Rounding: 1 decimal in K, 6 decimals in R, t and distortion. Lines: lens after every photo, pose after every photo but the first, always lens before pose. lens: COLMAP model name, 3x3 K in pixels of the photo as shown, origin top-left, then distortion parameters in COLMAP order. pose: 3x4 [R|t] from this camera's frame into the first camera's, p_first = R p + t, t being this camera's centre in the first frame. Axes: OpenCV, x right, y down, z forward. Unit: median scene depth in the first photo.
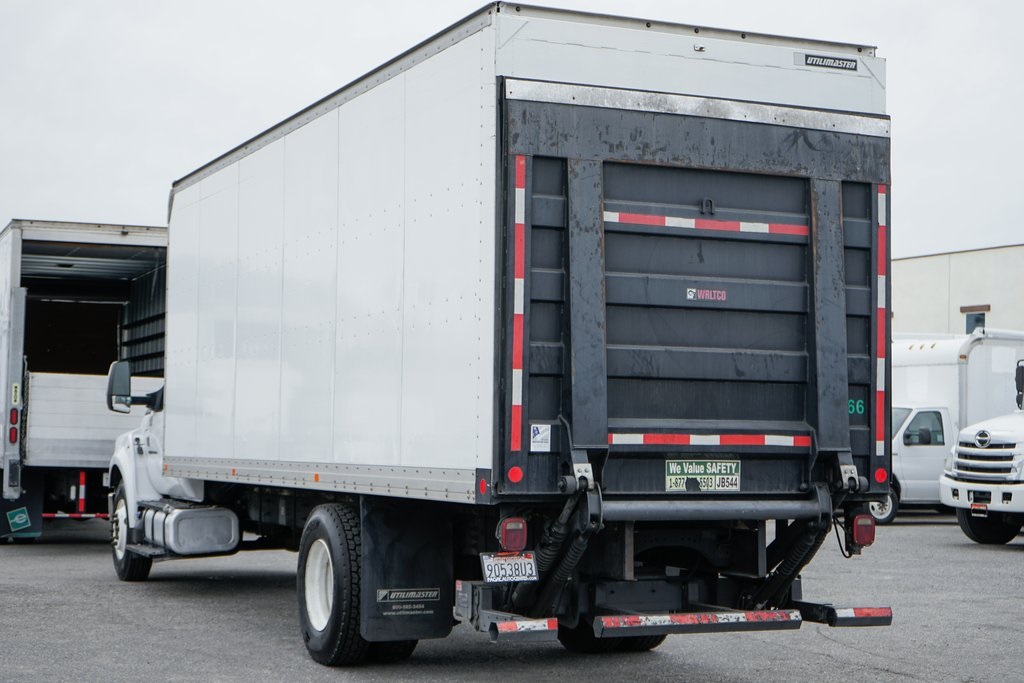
lens RADIAL K [[1607.8, 0, 512.2], [0, 1607.8, 342.6], [0, 0, 1]] dist [0.038474, 0.000000]
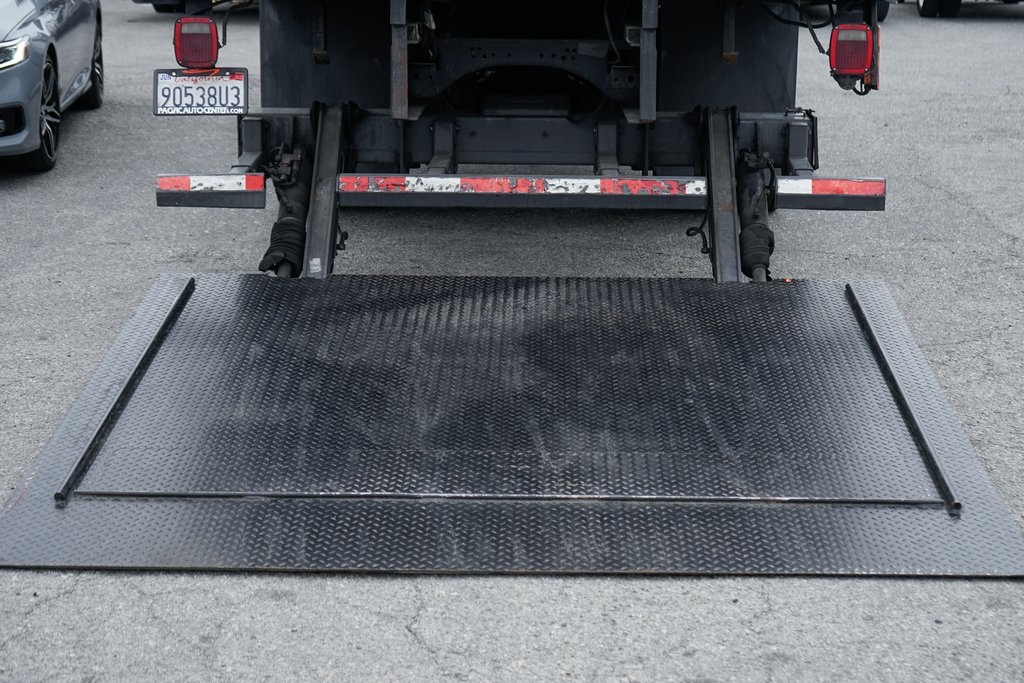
lens RADIAL K [[1697.4, 0, 514.2], [0, 1697.4, 339.3], [0, 0, 1]] dist [-0.079156, 0.000000]
pose [[0.923080, 0.092420, -0.373338, 0.360687], [0.021947, 0.956460, 0.291038, 0.038184], [0.383981, -0.276845, 0.880861, 0.405781]]
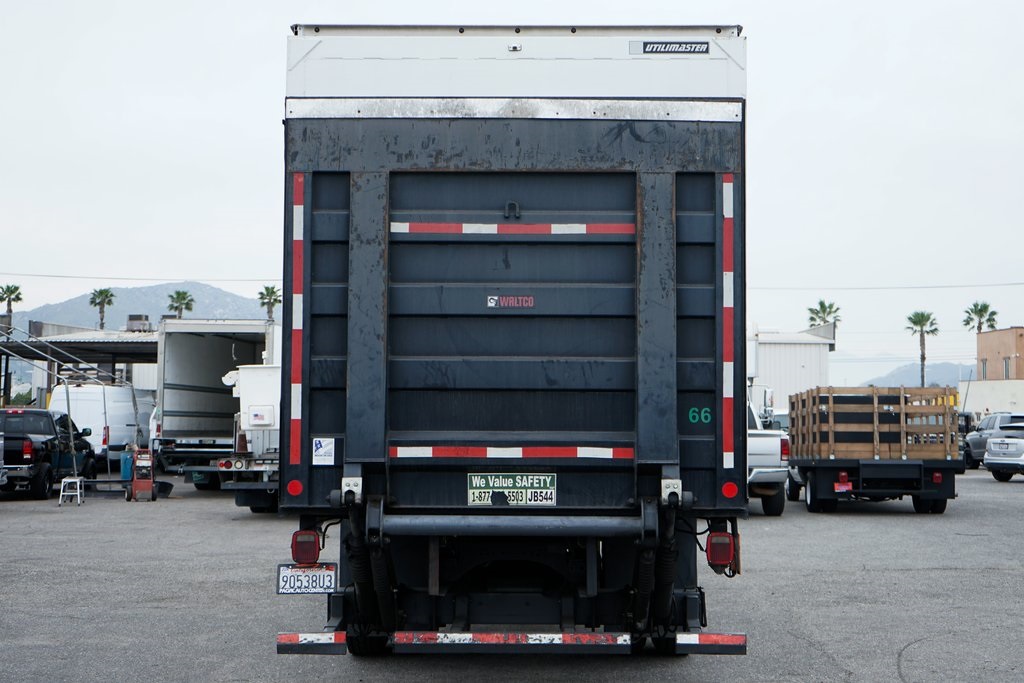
lens RADIAL K [[1357.9, 0, 508.4], [0, 1357.9, 335.5], [0, 0, 1]] dist [0.023185, 0.000000]
pose [[0.921342, -0.032398, -0.387400, 0.432901], [0.028574, 0.999470, -0.015629, 0.003257], [0.387701, 0.003330, 0.921779, 0.248043]]
